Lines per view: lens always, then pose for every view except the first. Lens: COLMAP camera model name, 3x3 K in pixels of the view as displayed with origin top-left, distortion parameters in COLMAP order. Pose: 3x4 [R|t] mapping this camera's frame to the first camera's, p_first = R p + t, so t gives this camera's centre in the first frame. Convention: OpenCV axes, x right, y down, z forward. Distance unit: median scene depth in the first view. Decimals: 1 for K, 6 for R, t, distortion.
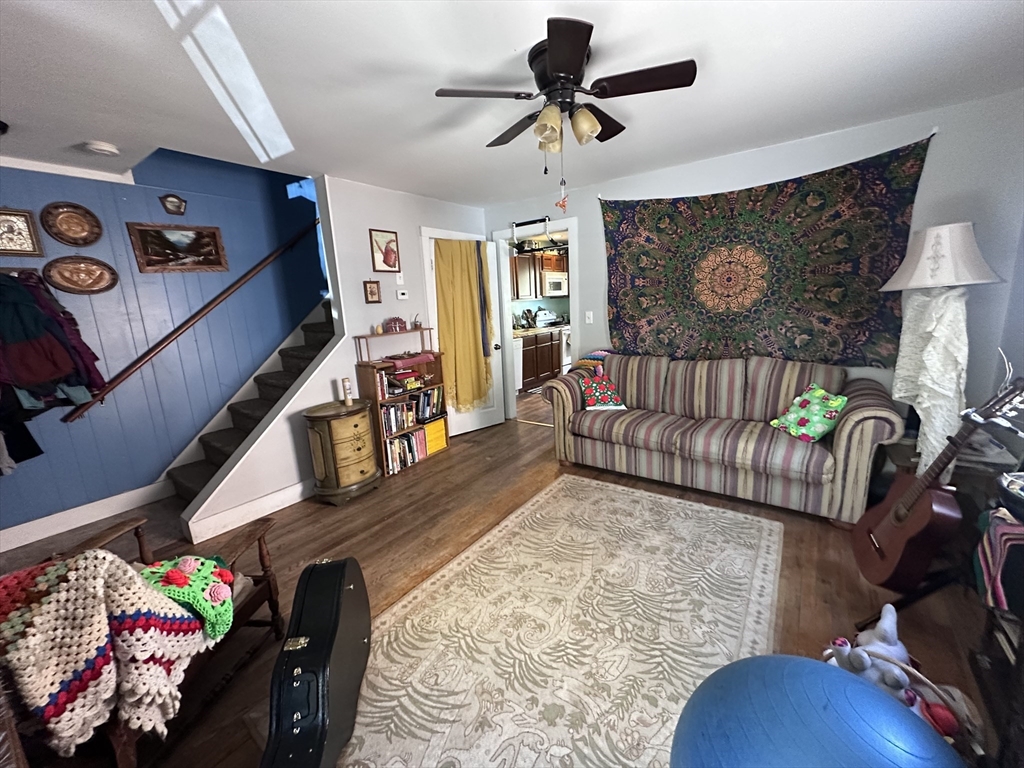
lens RADIAL K [[407.6, 0, 512.0], [0, 407.6, 384.0], [0, 0, 1]] dist [-0.002867, 0.000194]
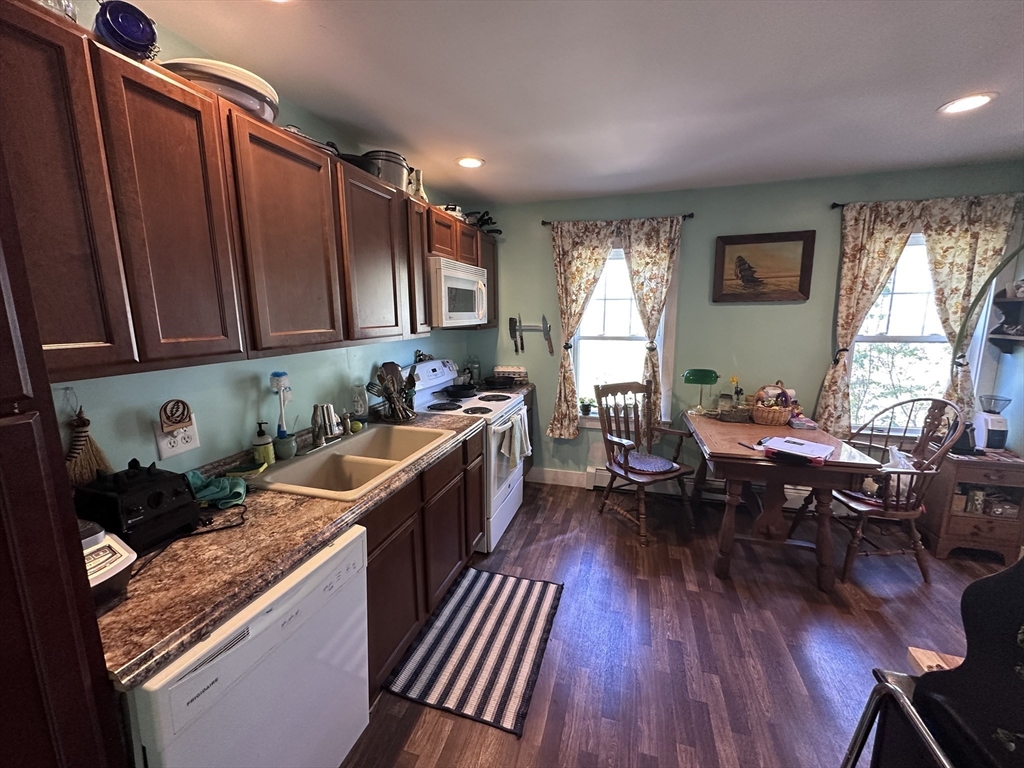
lens RADIAL K [[407.6, 0, 512.0], [0, 407.6, 384.0], [0, 0, 1]] dist [-0.002867, 0.000194]
pose [[0.942215, -0.012757, 0.334766, 0.022513], [0.026390, 0.998996, -0.036207, -0.150292], [-0.333968, 0.042949, 0.941605, 0.642749]]
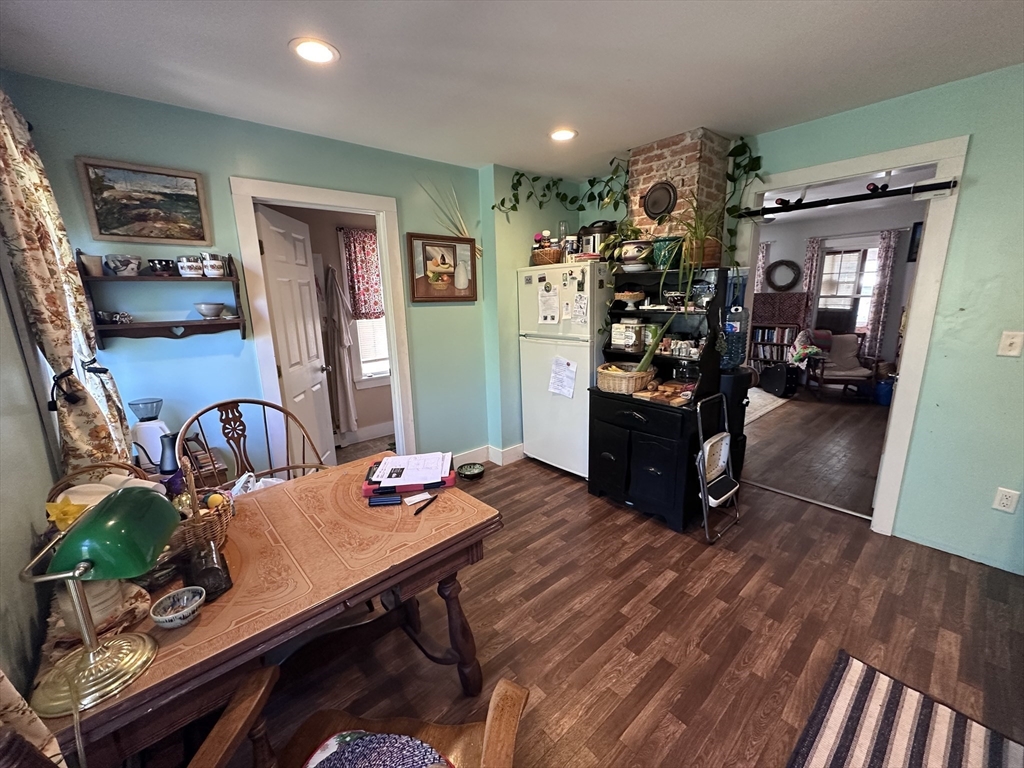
lens RADIAL K [[407.6, 0, 512.0], [0, 407.6, 384.0], [0, 0, 1]] dist [-0.002867, 0.000194]
pose [[-0.969872, 0.026933, 0.242121, 0.296548], [0.122442, 0.913107, 0.388900, -0.266161], [-0.210608, 0.406829, -0.888895, 1.188904]]
